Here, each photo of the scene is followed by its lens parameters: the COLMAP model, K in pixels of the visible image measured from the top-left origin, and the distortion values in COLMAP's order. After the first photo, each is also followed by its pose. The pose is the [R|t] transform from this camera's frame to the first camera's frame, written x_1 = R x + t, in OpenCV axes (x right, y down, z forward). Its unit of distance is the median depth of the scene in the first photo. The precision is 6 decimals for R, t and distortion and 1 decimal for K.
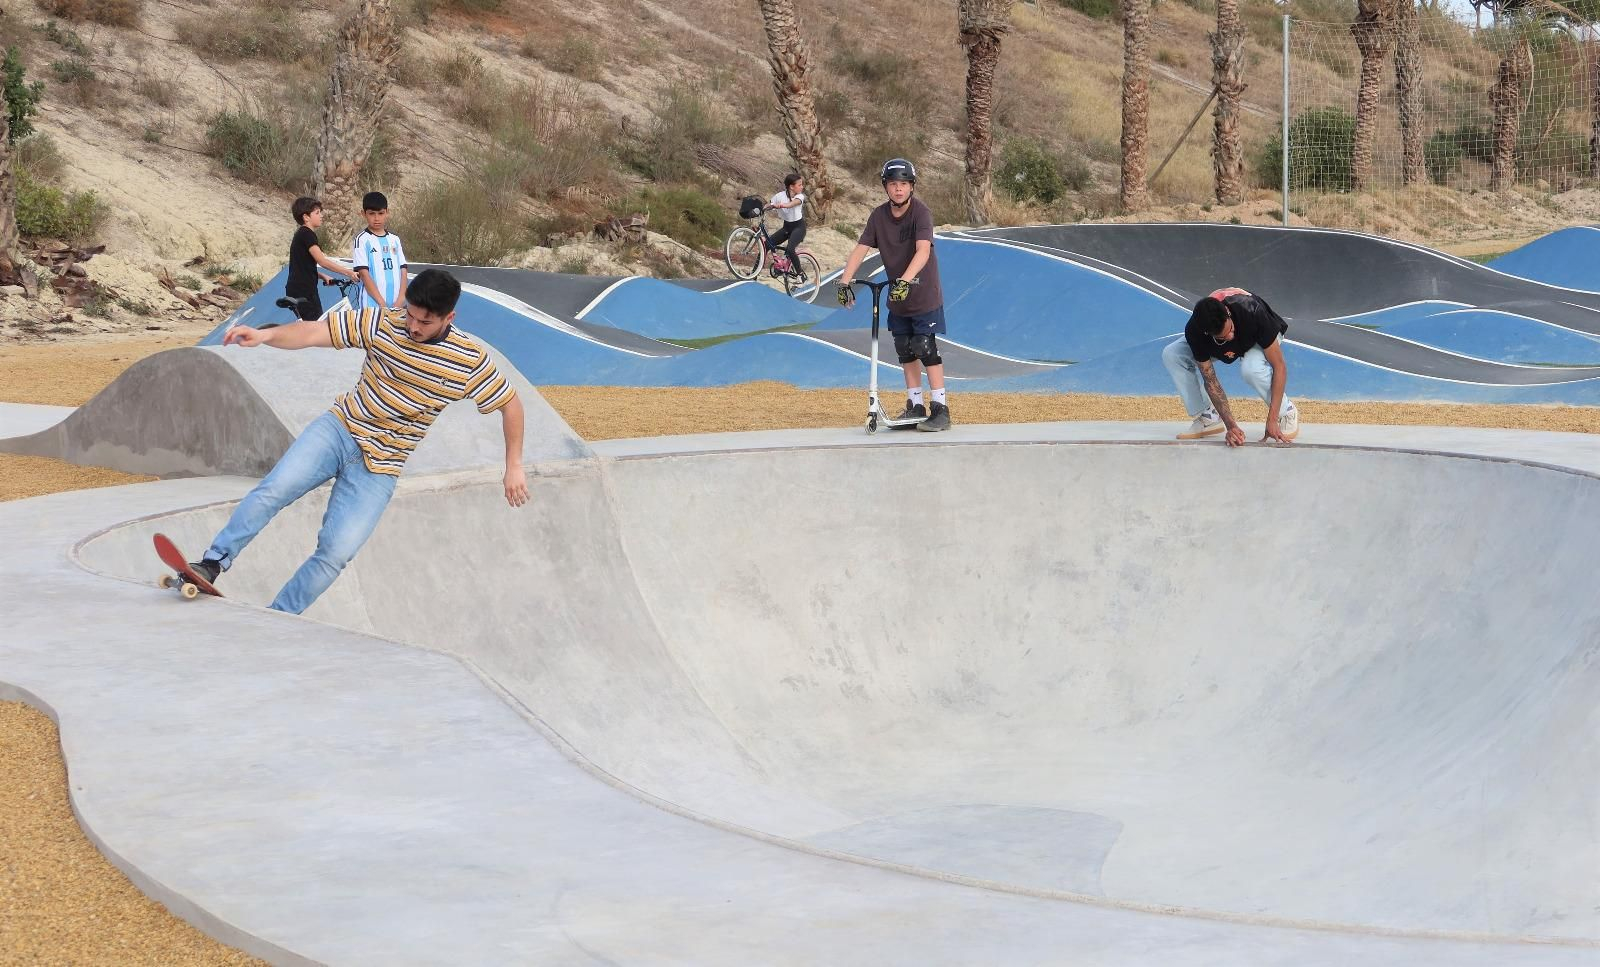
lens RADIAL K [[2936.6, 0, 827.9], [0, 2936.6, 526.2], [0, 0, 1]] dist [-0.000019, 0.000000]
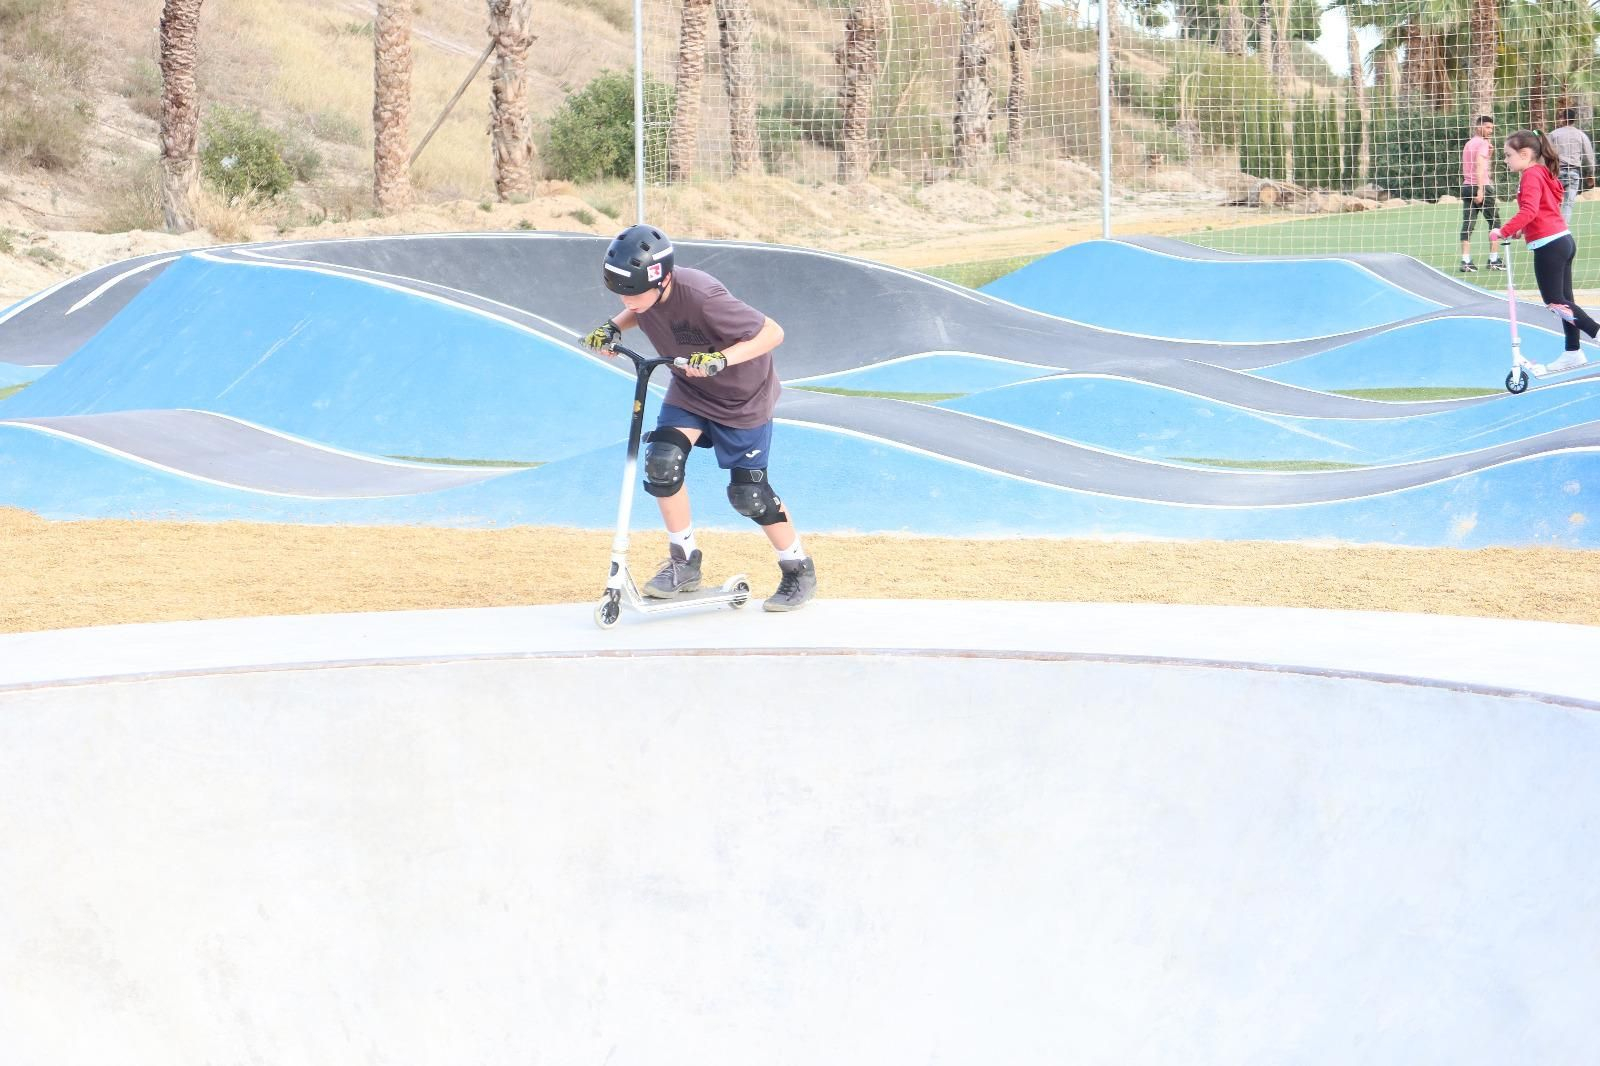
lens RADIAL K [[3826.1, 0, 784.7], [0, 3826.1, 521.5], [0, 0, 1]] dist [0.006681, 0.000000]
pose [[0.973790, -0.015475, 0.226920, -0.037704], [0.021009, 0.999537, -0.021994, -0.024551], [-0.226475, 0.026185, 0.973665, 0.195464]]
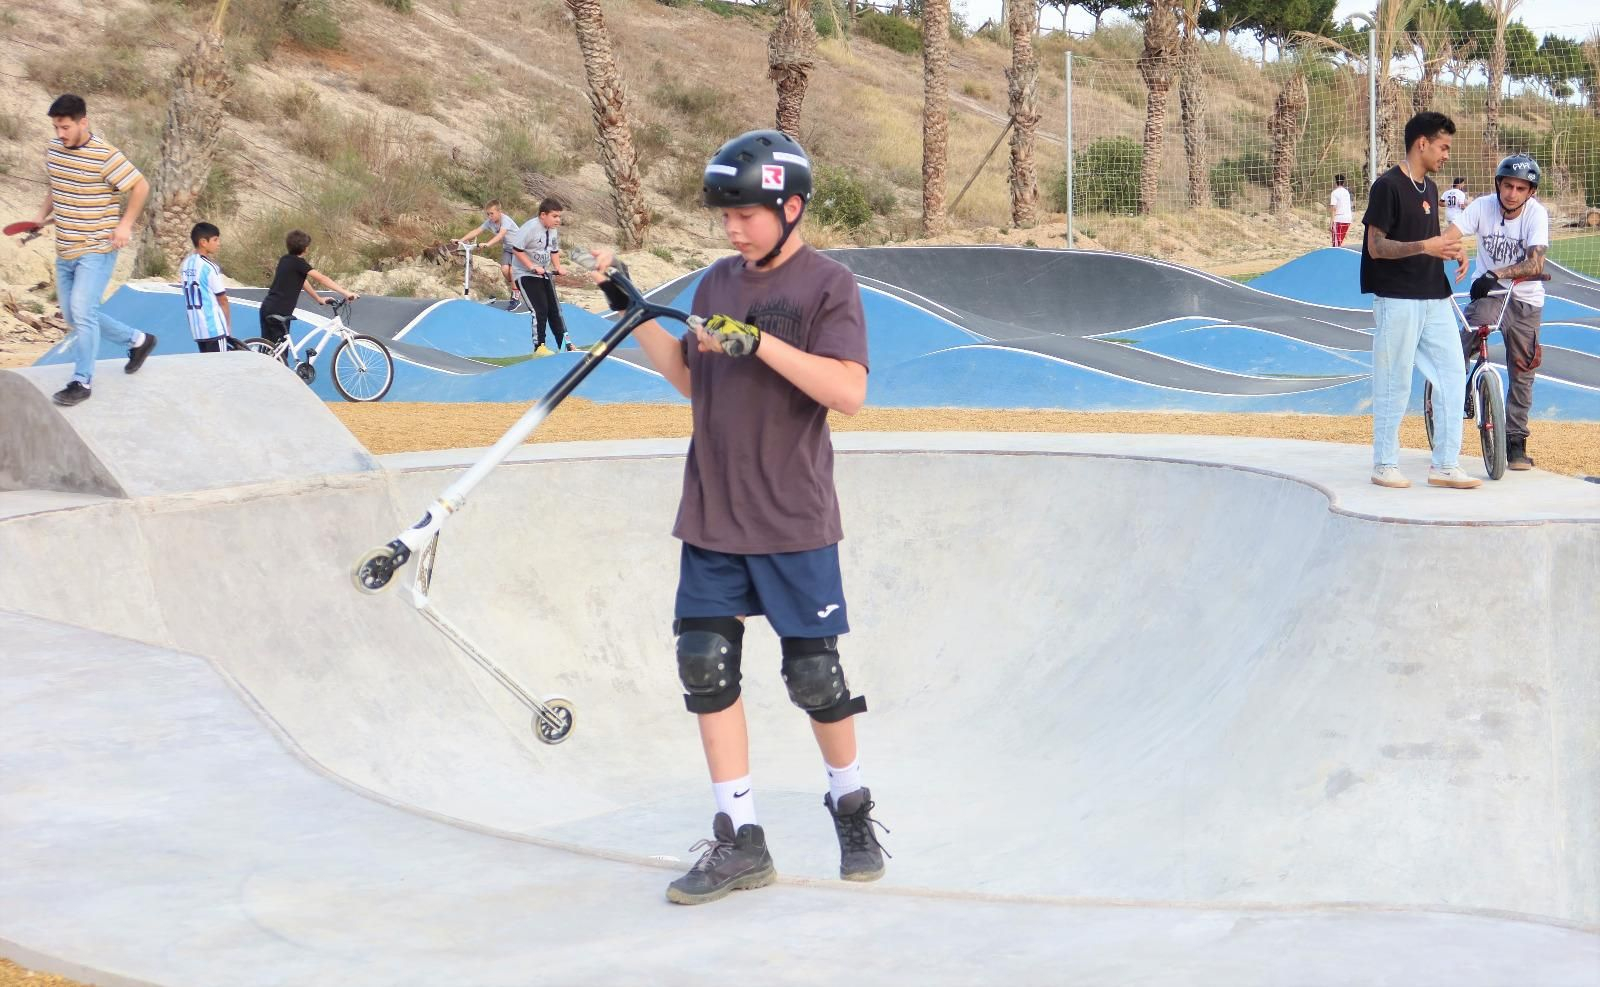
lens RADIAL K [[2759.9, 0, 802.8], [0, 2759.9, 509.3], [0, 0, 1]] dist [0.002700, 0.000000]
pose [[0.998794, -0.009390, 0.048192, 0.016328], [0.009752, 0.999926, -0.007287, -0.000147], [-0.048120, 0.007748, 0.998811, -0.007389]]
